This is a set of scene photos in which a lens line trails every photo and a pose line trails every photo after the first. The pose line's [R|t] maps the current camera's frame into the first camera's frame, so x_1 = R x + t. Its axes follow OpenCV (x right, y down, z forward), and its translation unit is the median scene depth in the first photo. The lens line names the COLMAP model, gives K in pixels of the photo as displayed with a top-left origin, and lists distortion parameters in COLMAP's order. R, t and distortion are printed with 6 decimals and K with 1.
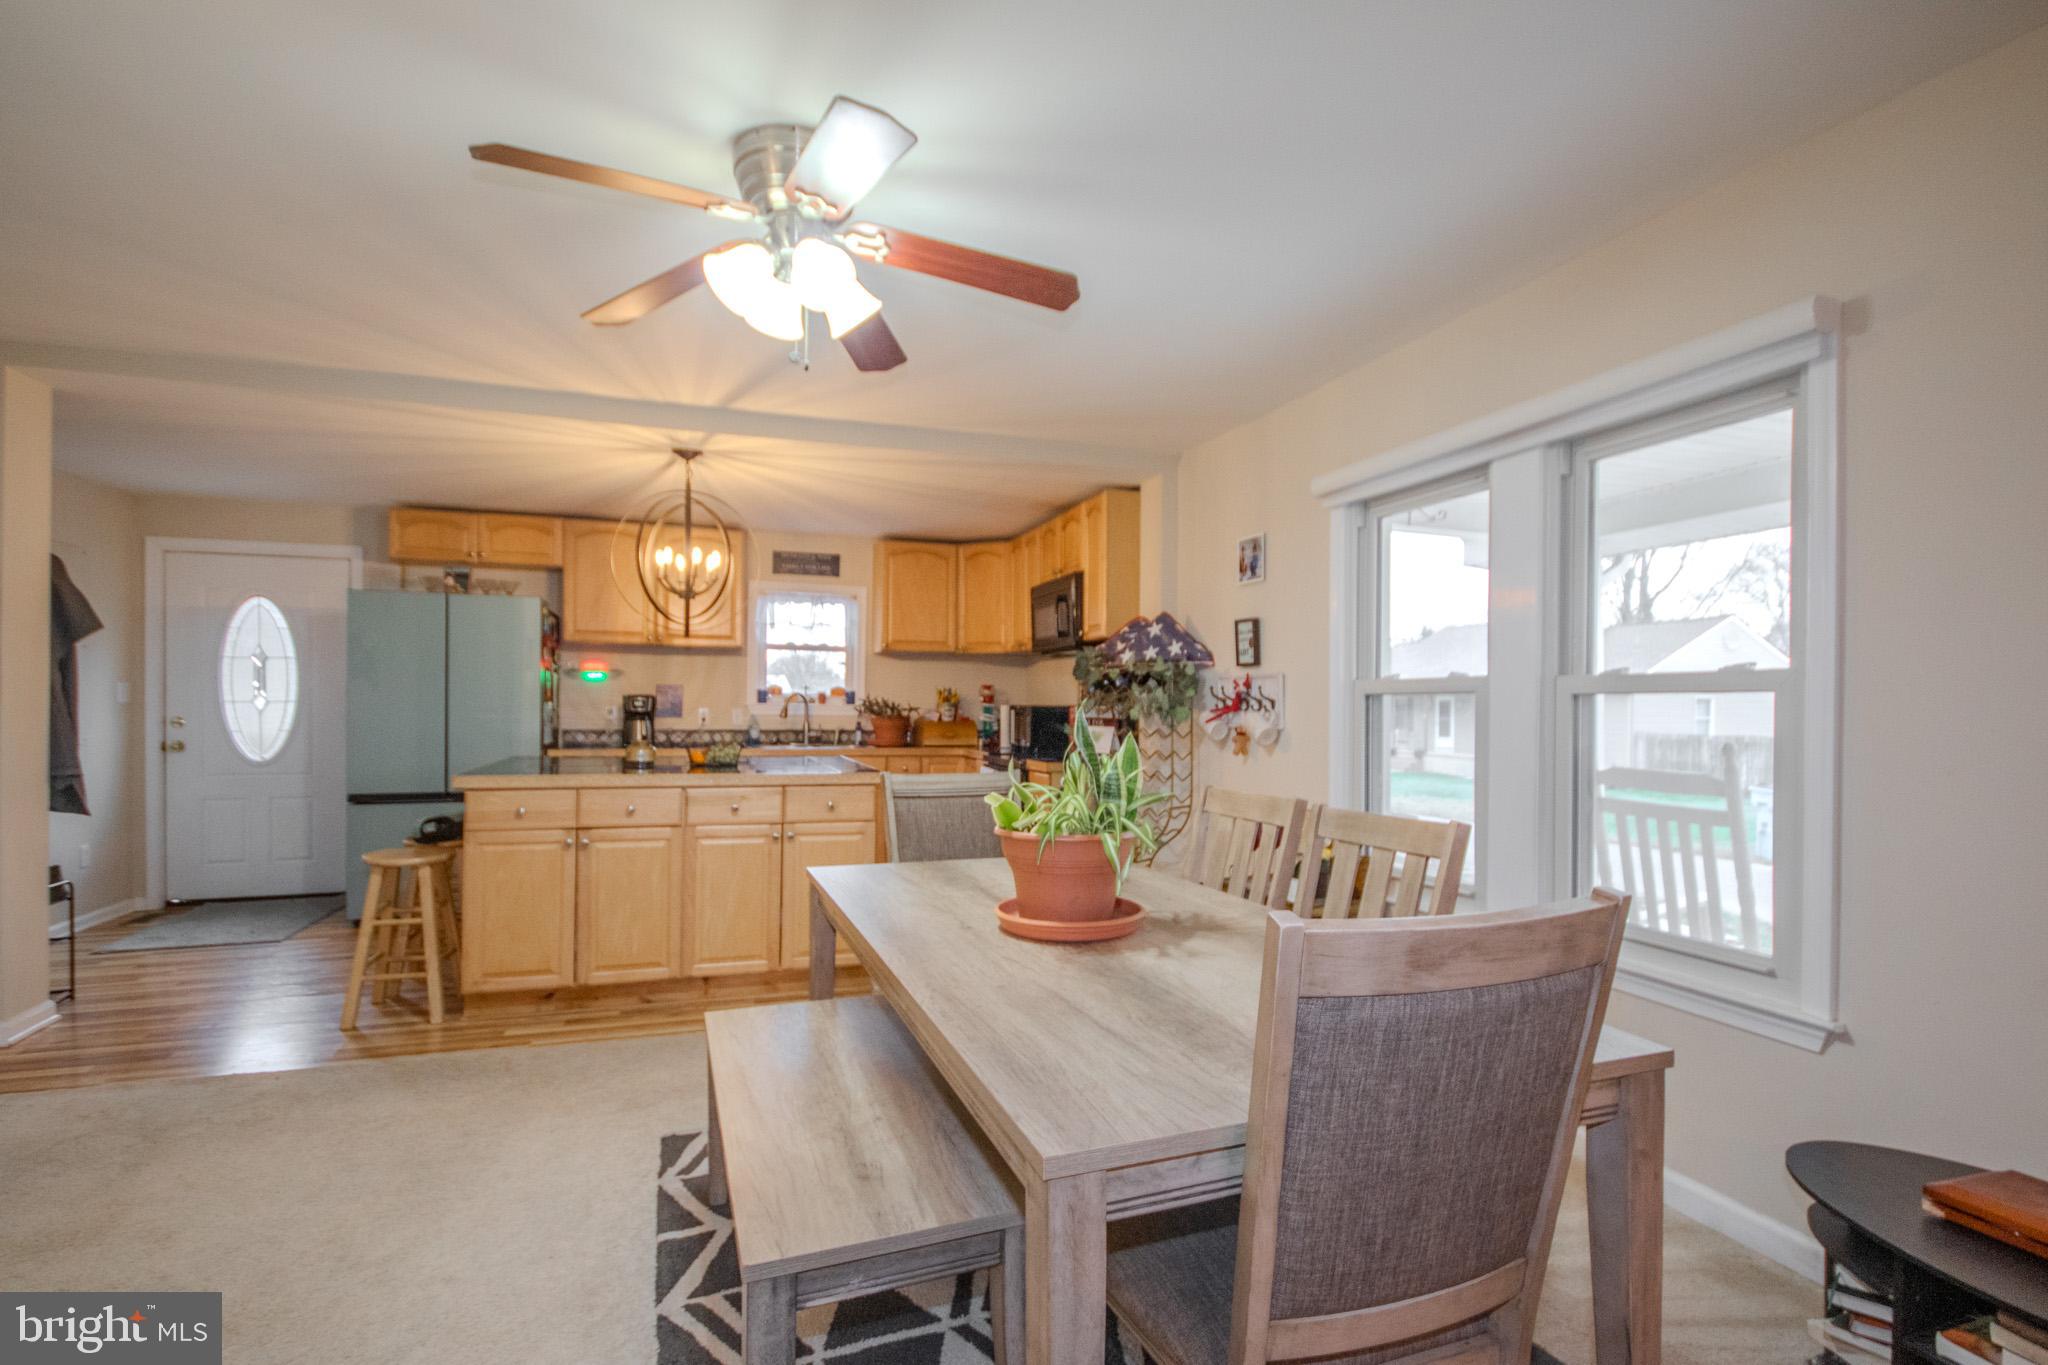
lens RADIAL K [[952.4, 0, 1027.4], [0, 952.4, 716.9], [0, 0, 1]] dist [0.009017, -0.008236]
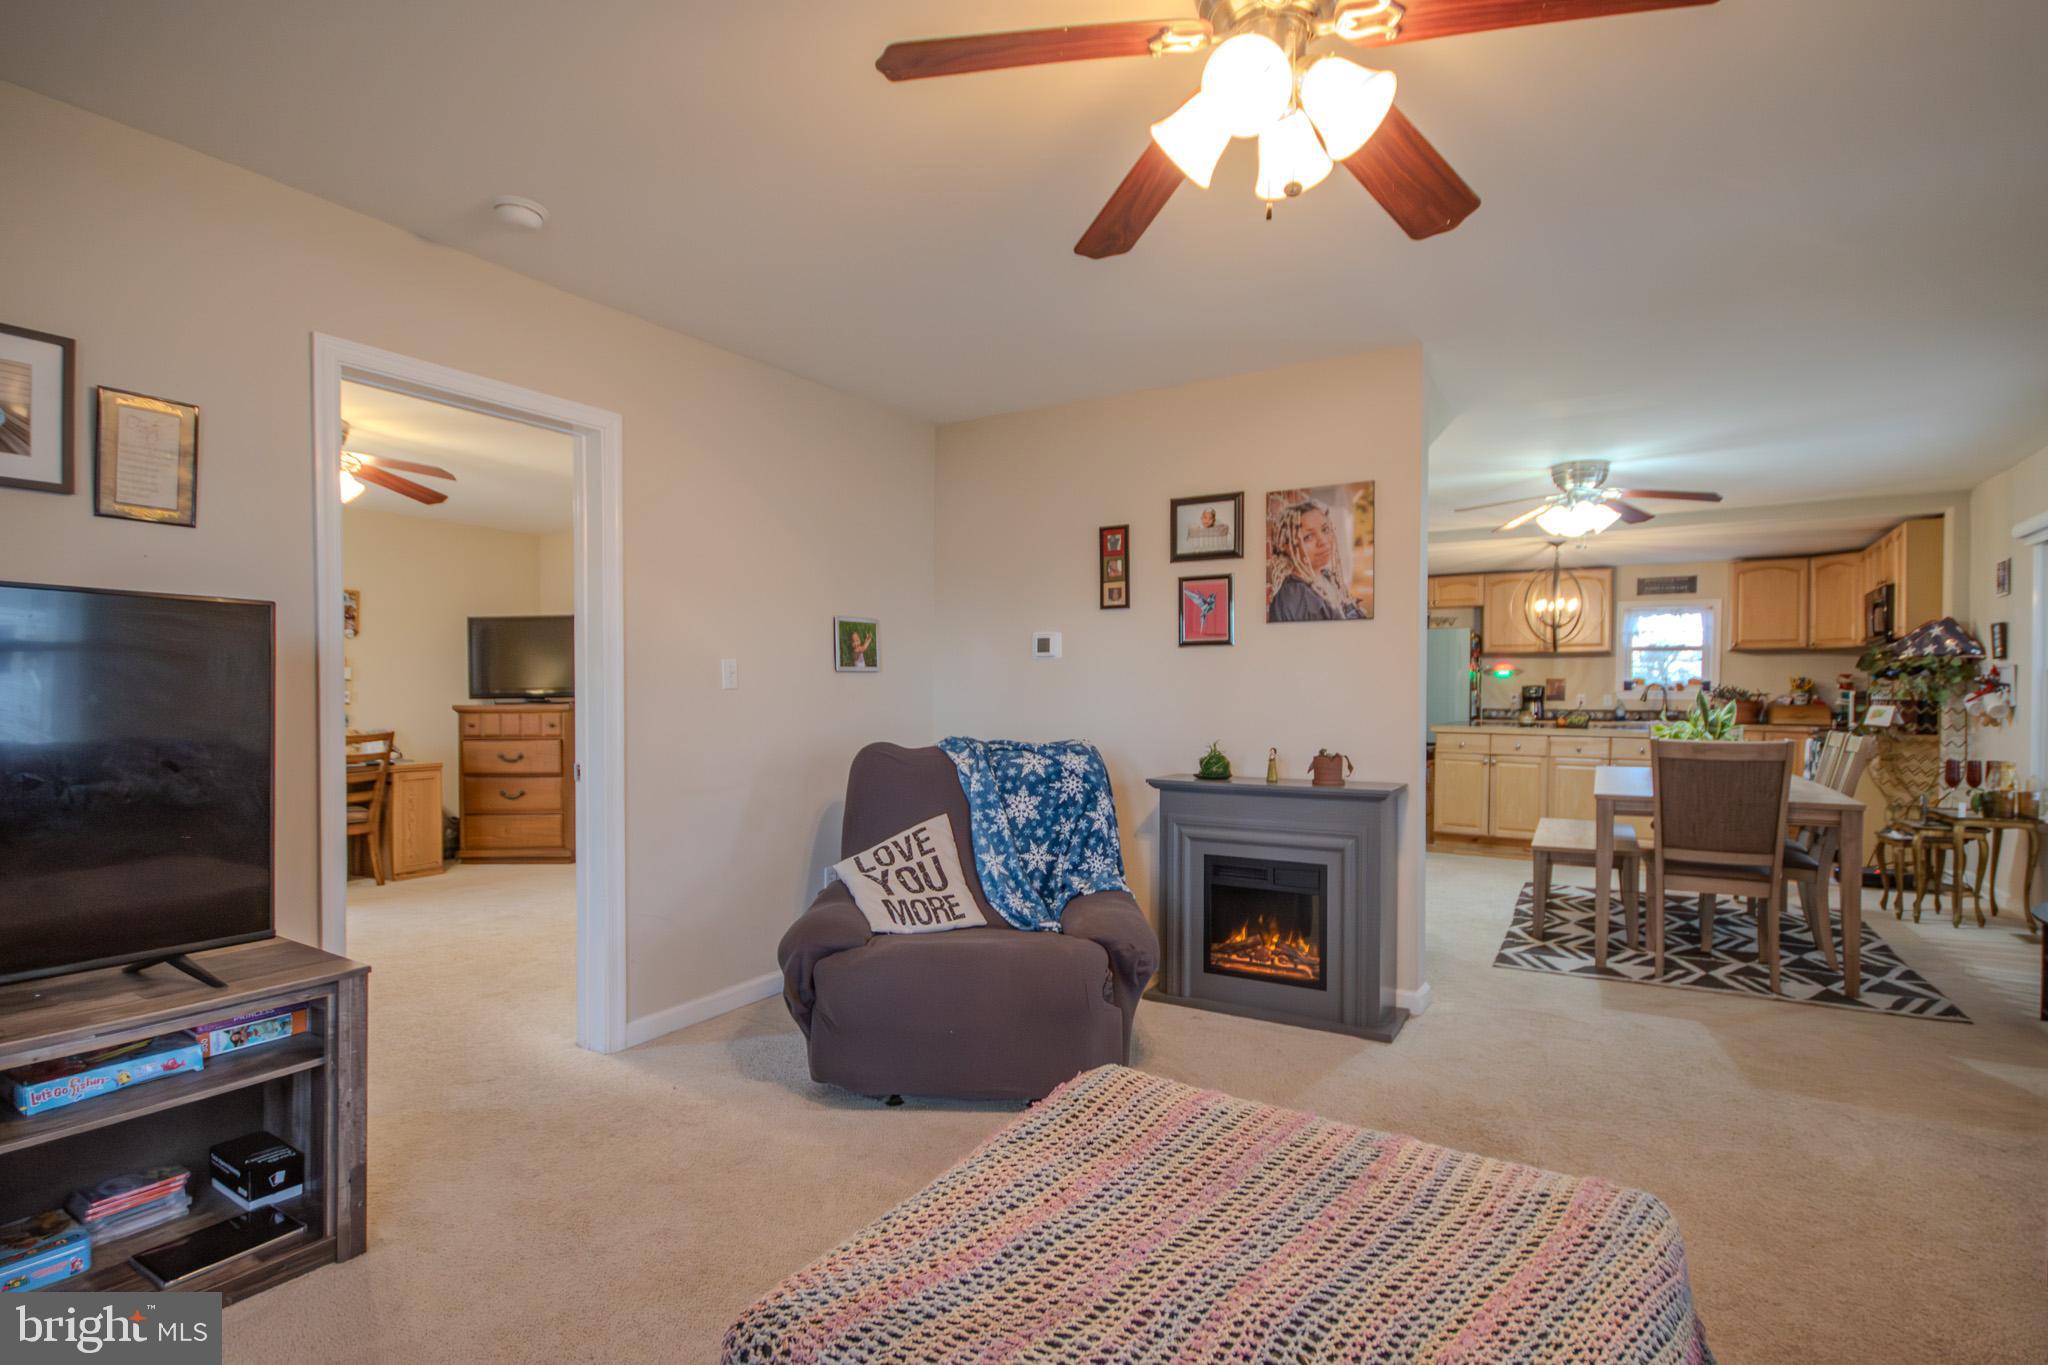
lens RADIAL K [[952.4, 0, 1039.2], [0, 952.4, 703.3], [0, 0, 1]] dist [0.009017, -0.008236]
pose [[0.629995, 0.002813, -0.776594, 0.292540], [-0.007142, 0.999972, -0.002172, 0.014583], [0.776566, 0.006915, 0.629998, -0.598809]]
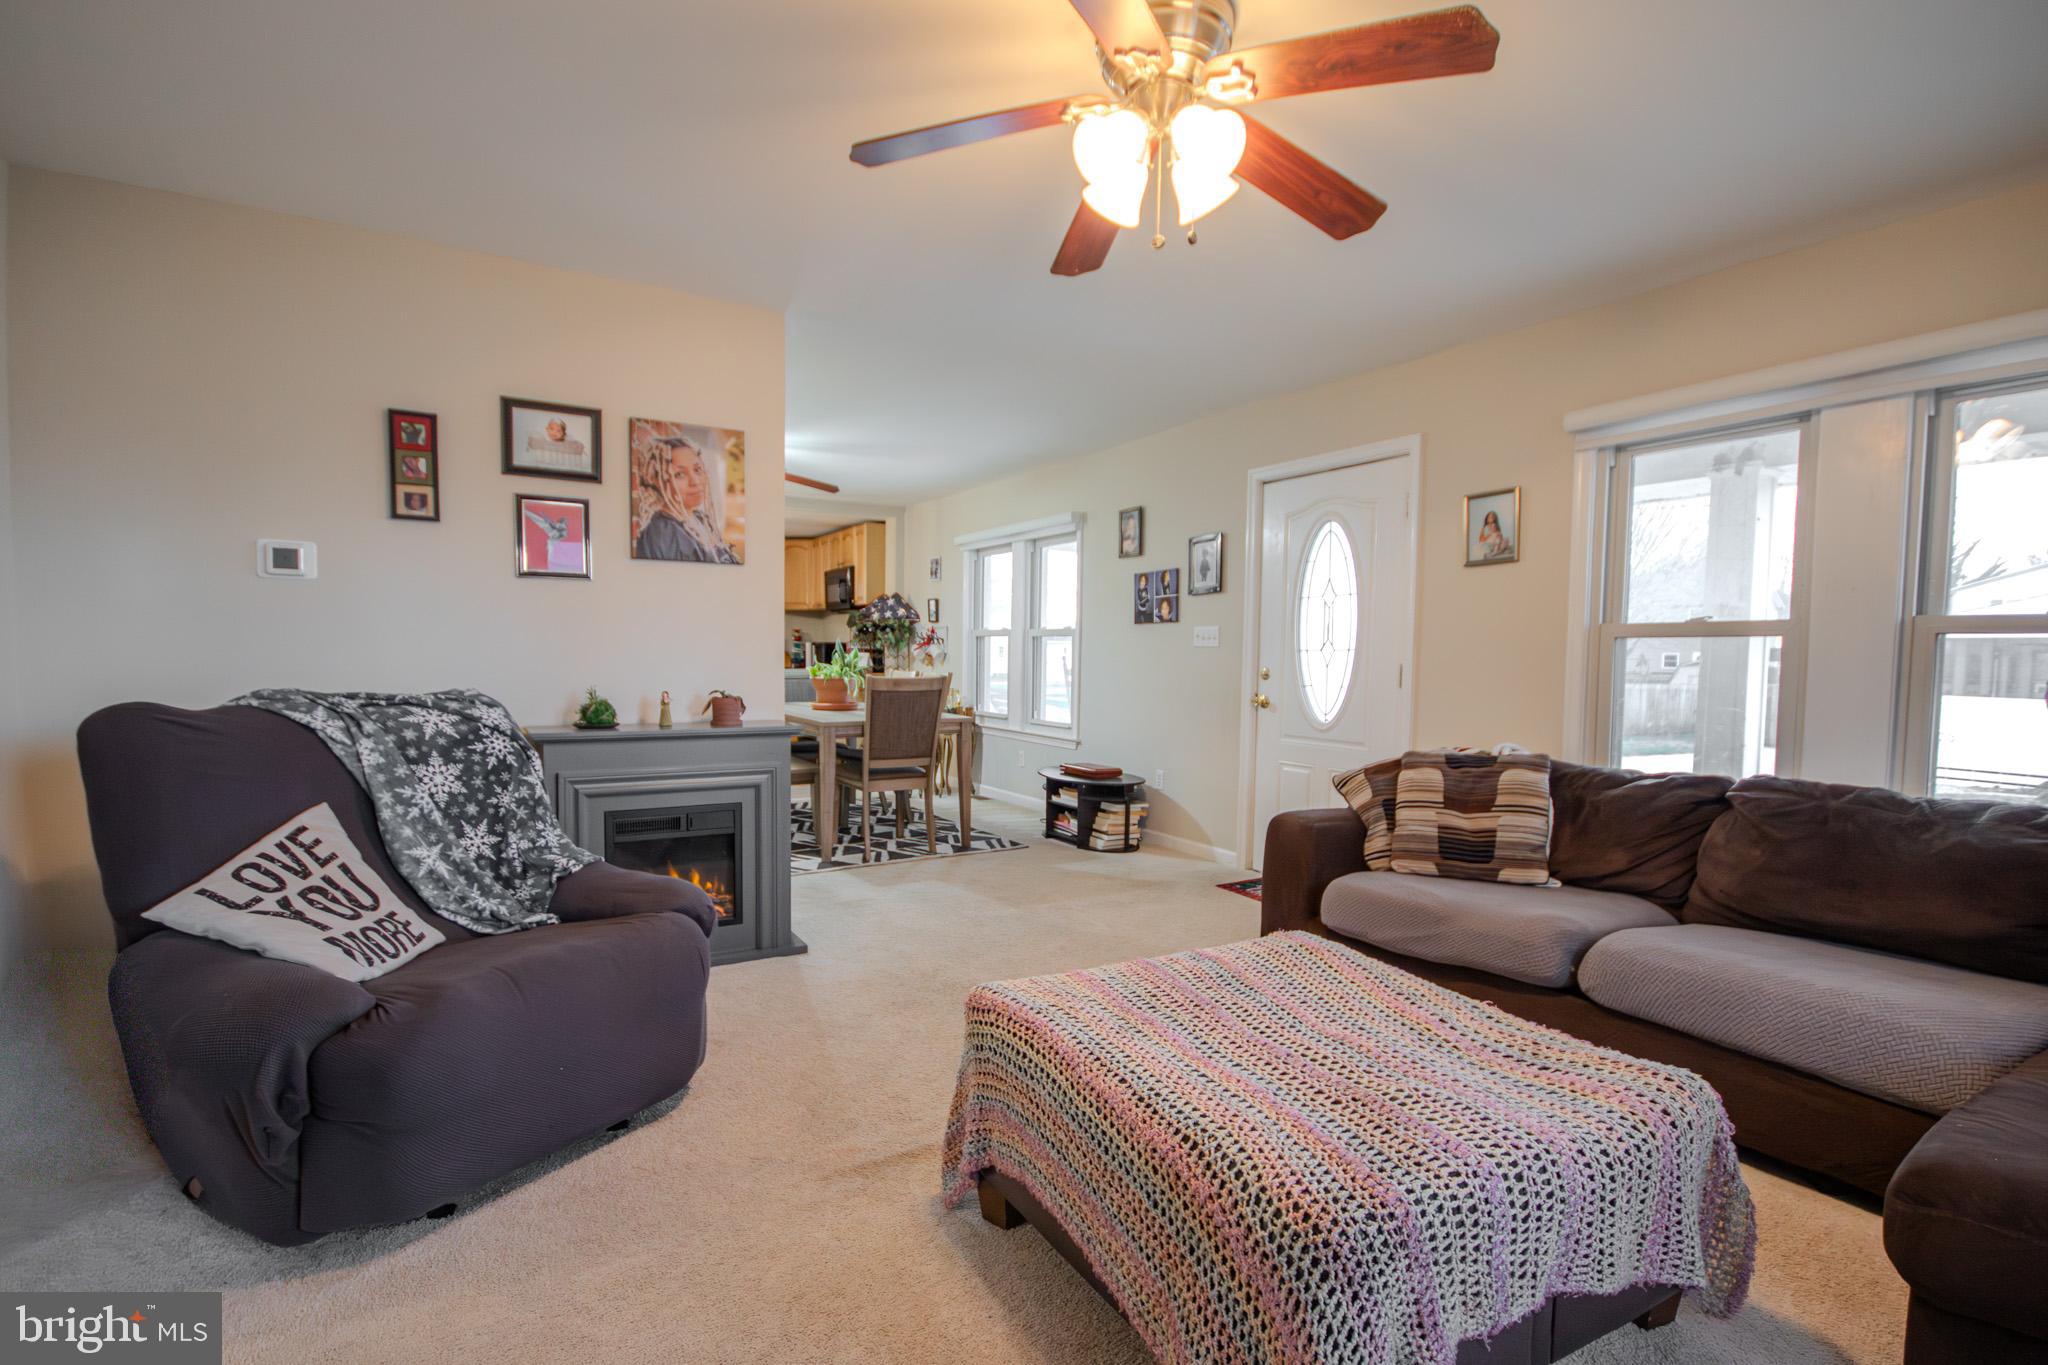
lens RADIAL K [[952.4, 0, 970.3], [0, 952.4, 697.0], [0, 0, 1]] dist [0.009017, -0.008236]
pose [[0.988466, 0.000595, 0.151443, 0.003176], [-0.006154, 0.999324, 0.036242, 0.022007], [-0.151319, -0.036756, 0.987801, -0.705946]]
